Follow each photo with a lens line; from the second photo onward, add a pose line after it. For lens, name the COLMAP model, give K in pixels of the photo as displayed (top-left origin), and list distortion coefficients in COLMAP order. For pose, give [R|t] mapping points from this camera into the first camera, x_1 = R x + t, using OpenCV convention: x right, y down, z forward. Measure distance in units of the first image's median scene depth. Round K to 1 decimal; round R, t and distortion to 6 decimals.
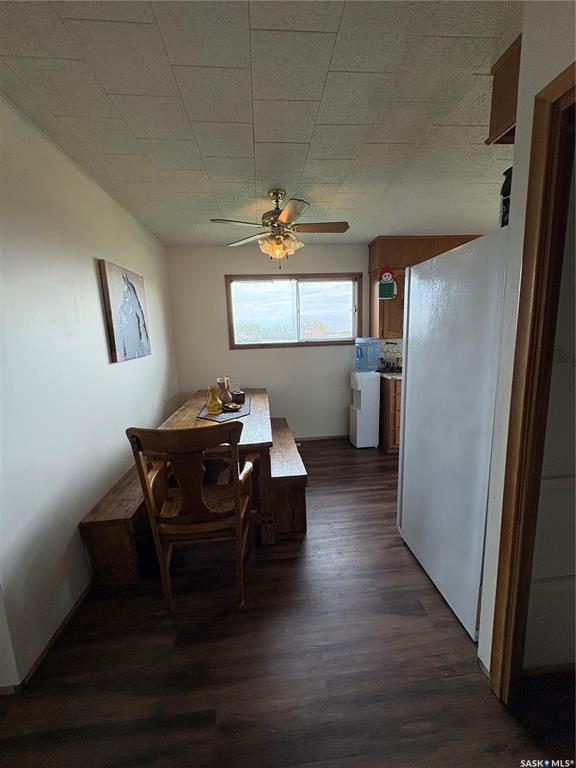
lens RADIAL K [[304.5, 0, 288.0], [0, 304.5, 384.0], [0, 0, 1]] dist [0.001241, 0.000131]
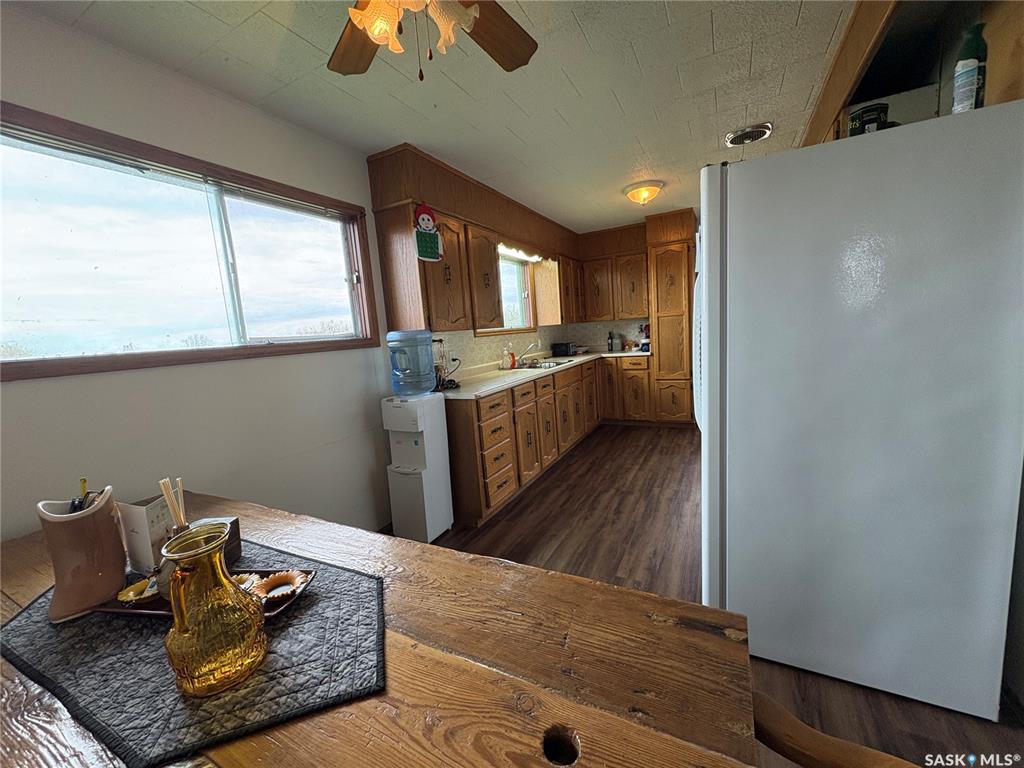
lens RADIAL K [[406.0, 0, 512.0], [0, 406.0, 384.0], [0, 0, 1]] dist [0.001241, 0.000131]
pose [[0.564617, -0.113559, 0.817503, -0.210405], [0.177284, 0.984057, 0.014251, -0.037696], [-0.806088, 0.136884, 0.575747, 0.445116]]
